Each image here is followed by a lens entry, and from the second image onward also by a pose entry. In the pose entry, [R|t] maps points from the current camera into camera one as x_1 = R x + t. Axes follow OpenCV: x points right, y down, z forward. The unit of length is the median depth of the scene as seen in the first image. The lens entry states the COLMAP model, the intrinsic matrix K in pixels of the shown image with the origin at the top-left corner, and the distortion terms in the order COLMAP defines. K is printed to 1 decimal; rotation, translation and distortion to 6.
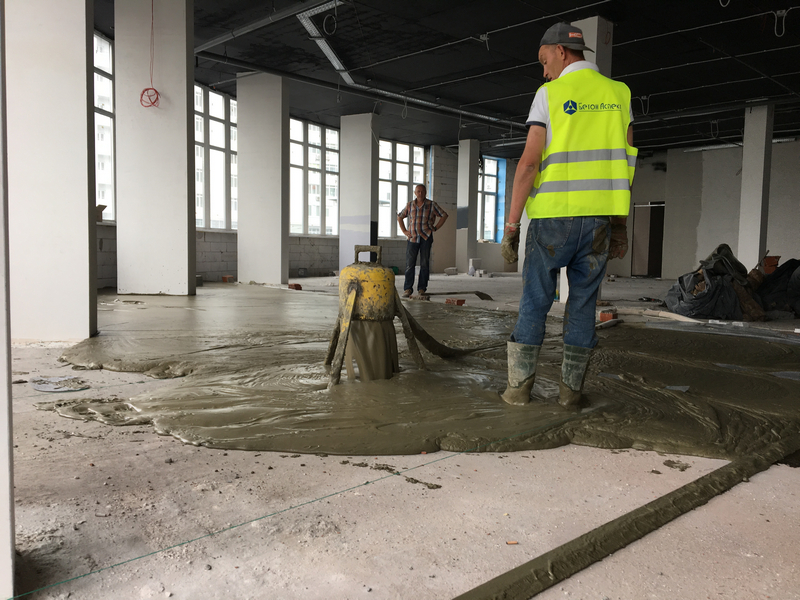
lens RADIAL K [[677.9, 0, 400.0], [0, 677.9, 300.0], [0, 0, 1]] dist [0.096906, -0.221137]
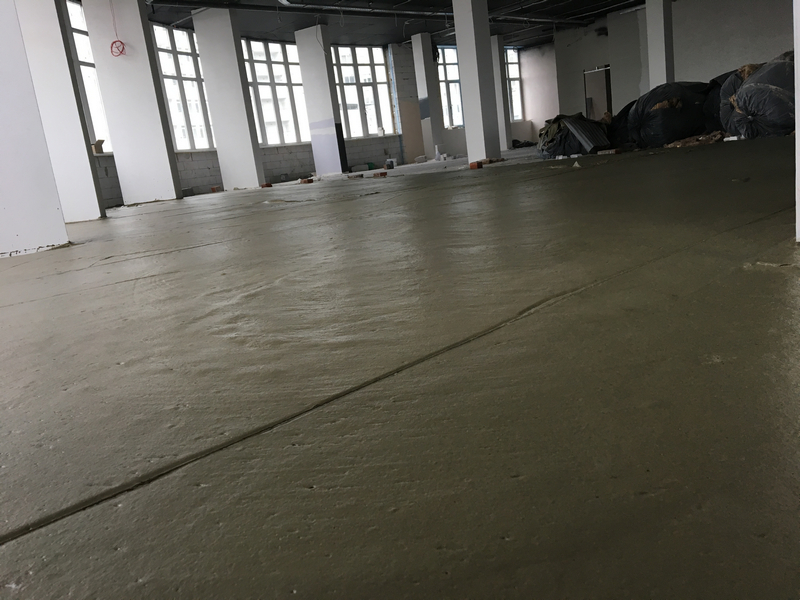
lens RADIAL K [[677.9, 0, 400.0], [0, 677.9, 300.0], [0, 0, 1]] dist [0.096906, -0.221137]
pose [[0.989011, -0.137580, -0.054123, 0.078404], [0.143654, 0.980805, 0.131850, 0.035594], [0.034944, -0.138176, 0.989791, -0.151854]]
